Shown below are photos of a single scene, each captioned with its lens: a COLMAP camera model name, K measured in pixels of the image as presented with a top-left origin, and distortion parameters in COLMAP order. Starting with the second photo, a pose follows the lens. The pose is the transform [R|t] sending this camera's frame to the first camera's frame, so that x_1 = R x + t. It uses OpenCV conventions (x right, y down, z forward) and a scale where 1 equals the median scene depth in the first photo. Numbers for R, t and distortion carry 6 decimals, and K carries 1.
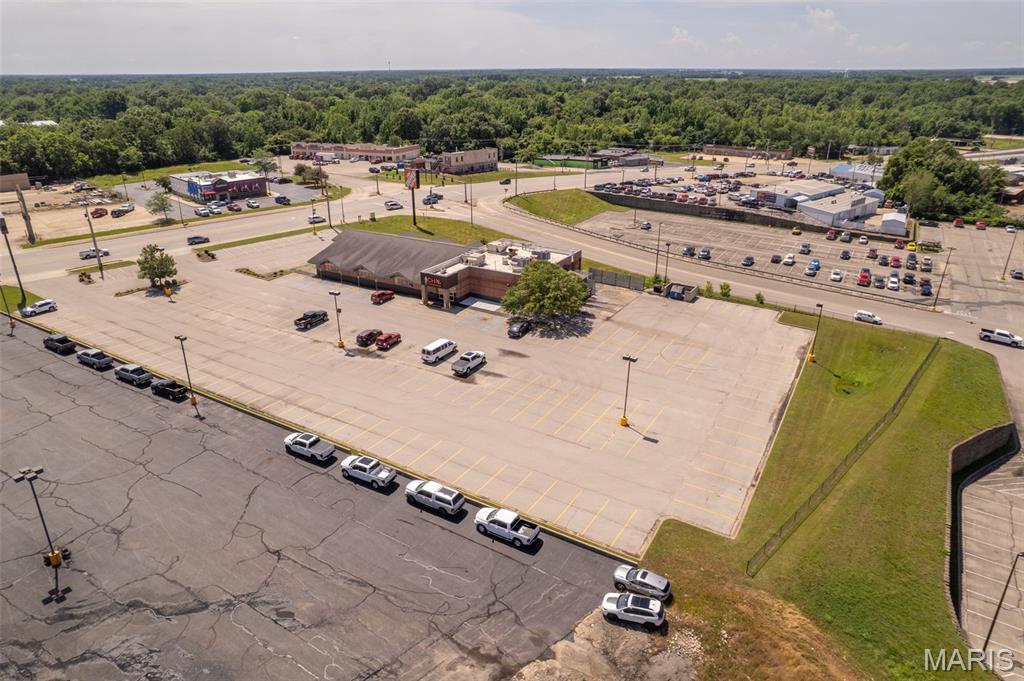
lens RADIAL K [[659.0, 0, 511.4], [0, 659.0, 327.4], [0, 0, 1]] dist [-0.079755, 0.075088]
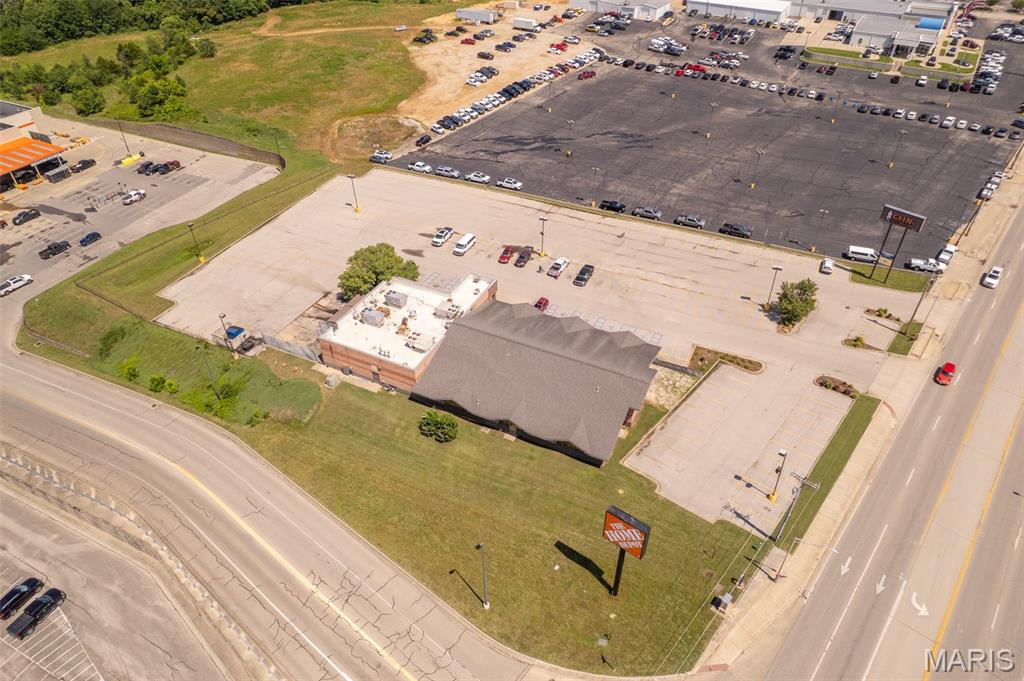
lens RADIAL K [[659.0, 0, 511.4], [0, 659.0, 327.4], [0, 0, 1]] dist [-0.079755, 0.075088]
pose [[-0.995849, 0.063900, -0.064826, -0.087626], [-0.024403, 0.498694, 0.866435, -0.909824], [0.087694, 0.864420, -0.495064, 1.533968]]
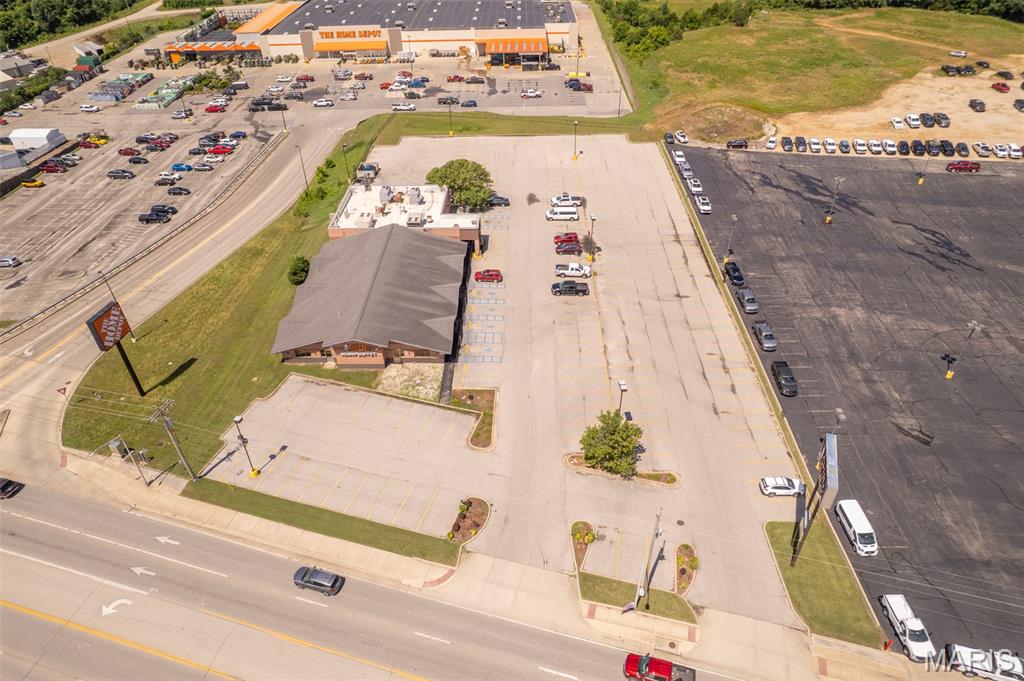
lens RADIAL K [[659.0, 0, 511.4], [0, 659.0, 327.4], [0, 0, 1]] dist [-0.079755, 0.075088]
pose [[-0.496536, -0.514945, 0.698773, -0.930291], [0.341456, 0.624245, 0.702656, -0.668667], [-0.798035, 0.587494, -0.134130, 1.156649]]
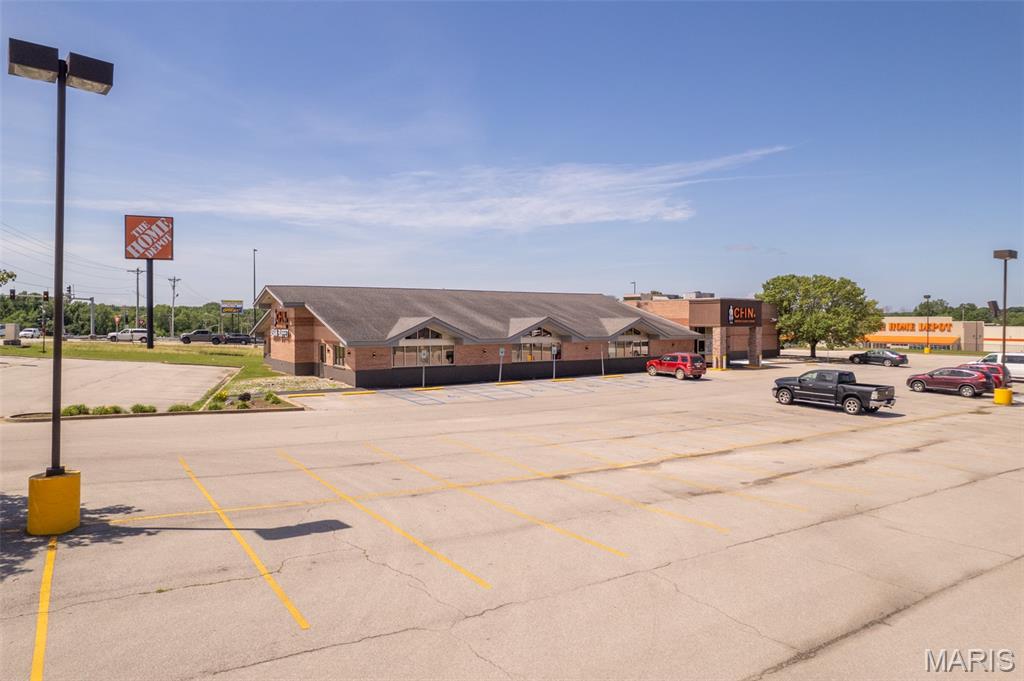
lens RADIAL K [[659.0, 0, 511.4], [0, 659.0, 327.4], [0, 0, 1]] dist [-0.079755, 0.075088]
pose [[0.426909, -0.004355, 0.904284, -0.612851], [0.331536, 0.931112, -0.152032, -0.042593], [-0.841328, 0.364706, 0.398944, 0.923380]]
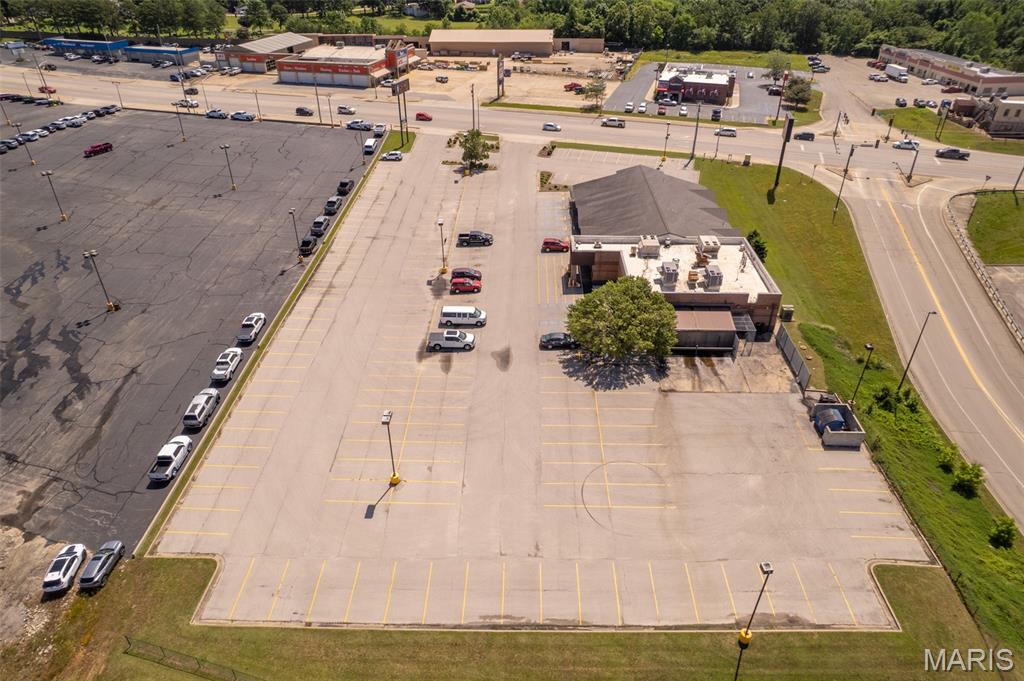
lens RADIAL K [[659.0, 0, 511.4], [0, 659.0, 327.4], [0, 0, 1]] dist [-0.079755, 0.075088]
pose [[0.492809, 0.466571, -0.734473, 0.522950], [-0.322135, 0.881941, 0.344106, -0.249736], [0.808312, 0.067021, 0.584927, 0.410070]]
